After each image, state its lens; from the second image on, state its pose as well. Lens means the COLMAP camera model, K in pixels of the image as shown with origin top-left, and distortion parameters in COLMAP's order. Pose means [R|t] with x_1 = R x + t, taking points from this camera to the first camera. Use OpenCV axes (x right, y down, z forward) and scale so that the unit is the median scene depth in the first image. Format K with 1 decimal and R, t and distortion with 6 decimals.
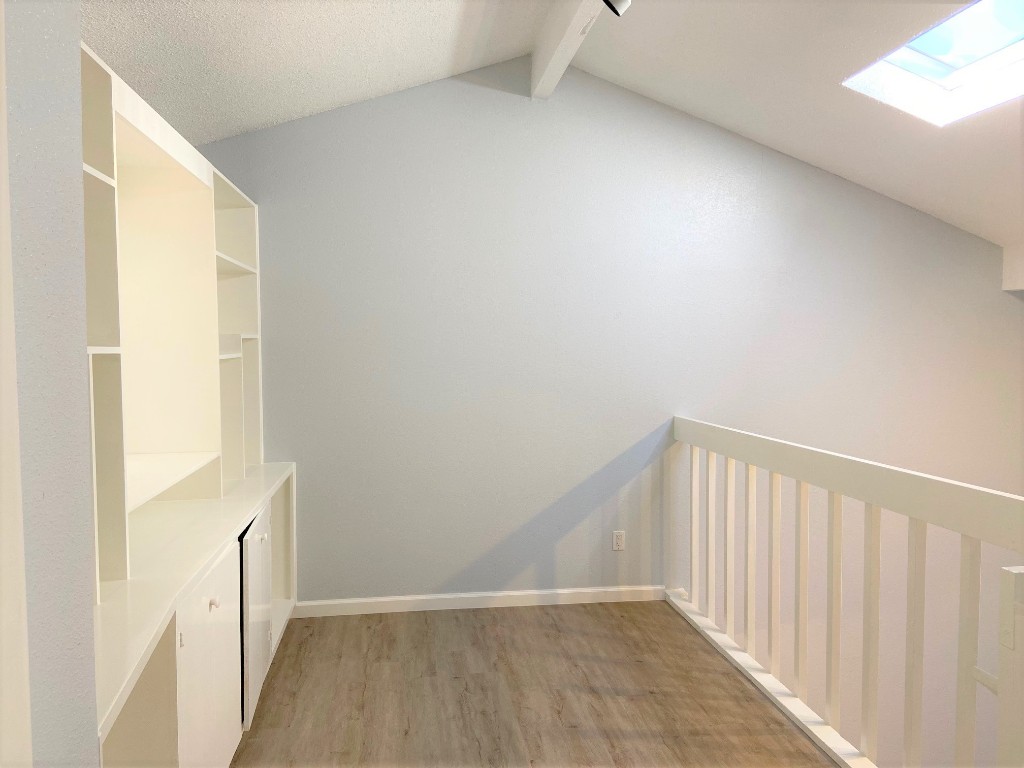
lens RADIAL K [[756.0, 0, 512.0], [0, 756.0, 384.0], [0, 0, 1]] dist [0.112871, -0.134155]
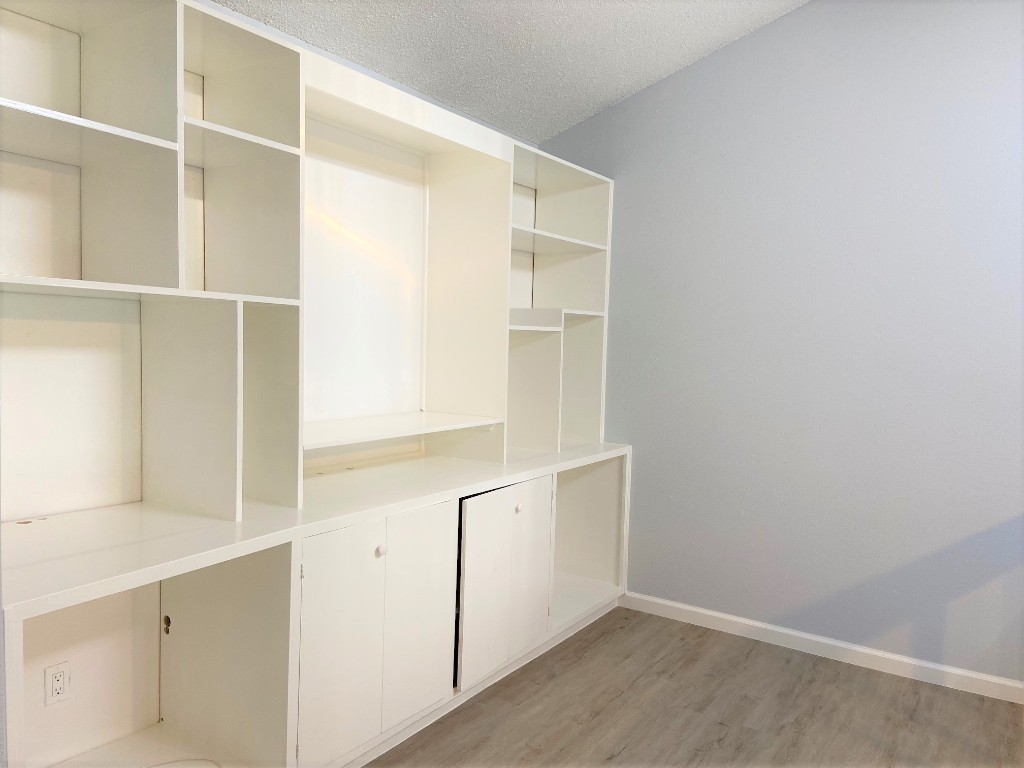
lens RADIAL K [[756.0, 0, 512.0], [0, 756.0, 384.0], [0, 0, 1]] dist [0.112871, -0.134155]
pose [[0.758429, 0.065336, -0.648473, 0.227026], [-0.066286, 0.997536, 0.022980, 0.013935], [0.648376, 0.025556, 0.760891, 0.183330]]
